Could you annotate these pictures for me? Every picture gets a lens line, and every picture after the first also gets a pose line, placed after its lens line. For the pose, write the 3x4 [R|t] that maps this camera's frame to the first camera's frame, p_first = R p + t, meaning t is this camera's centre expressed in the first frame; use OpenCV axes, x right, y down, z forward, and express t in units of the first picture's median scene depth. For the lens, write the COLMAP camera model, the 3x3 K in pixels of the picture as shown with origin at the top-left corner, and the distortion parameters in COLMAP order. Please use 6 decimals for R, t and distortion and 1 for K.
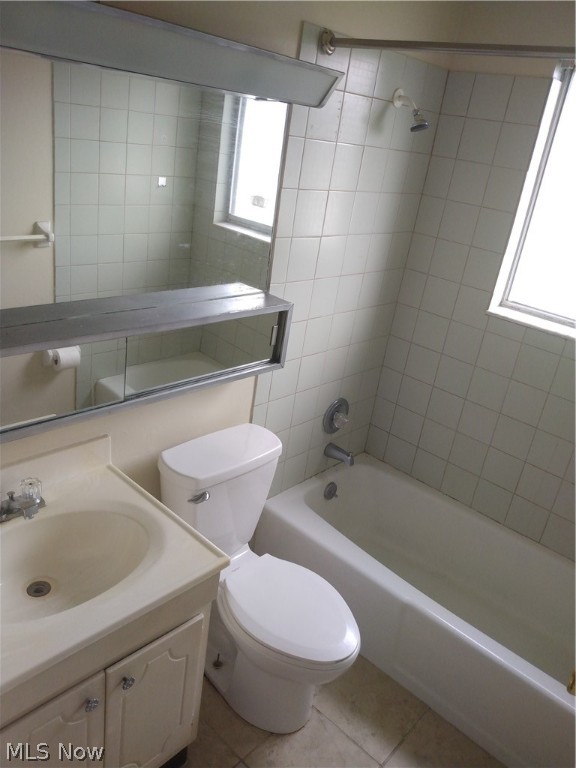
lens RADIAL K [[617.7, 0, 294.3], [0, 617.7, 385.7], [0, 0, 1]] dist [0.053252, -0.099563]
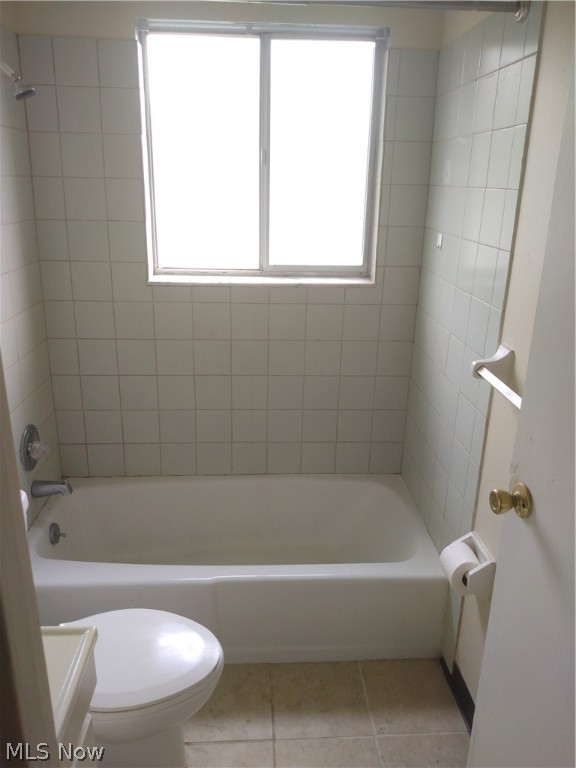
lens RADIAL K [[617.7, 0, 294.3], [0, 617.7, 385.7], [0, 0, 1]] dist [0.053252, -0.099563]
pose [[0.680010, -0.343187, 0.647926, -0.222949], [0.349760, 0.928500, 0.124720, -0.009191], [-0.644402, 0.141808, 0.751423, 0.137801]]
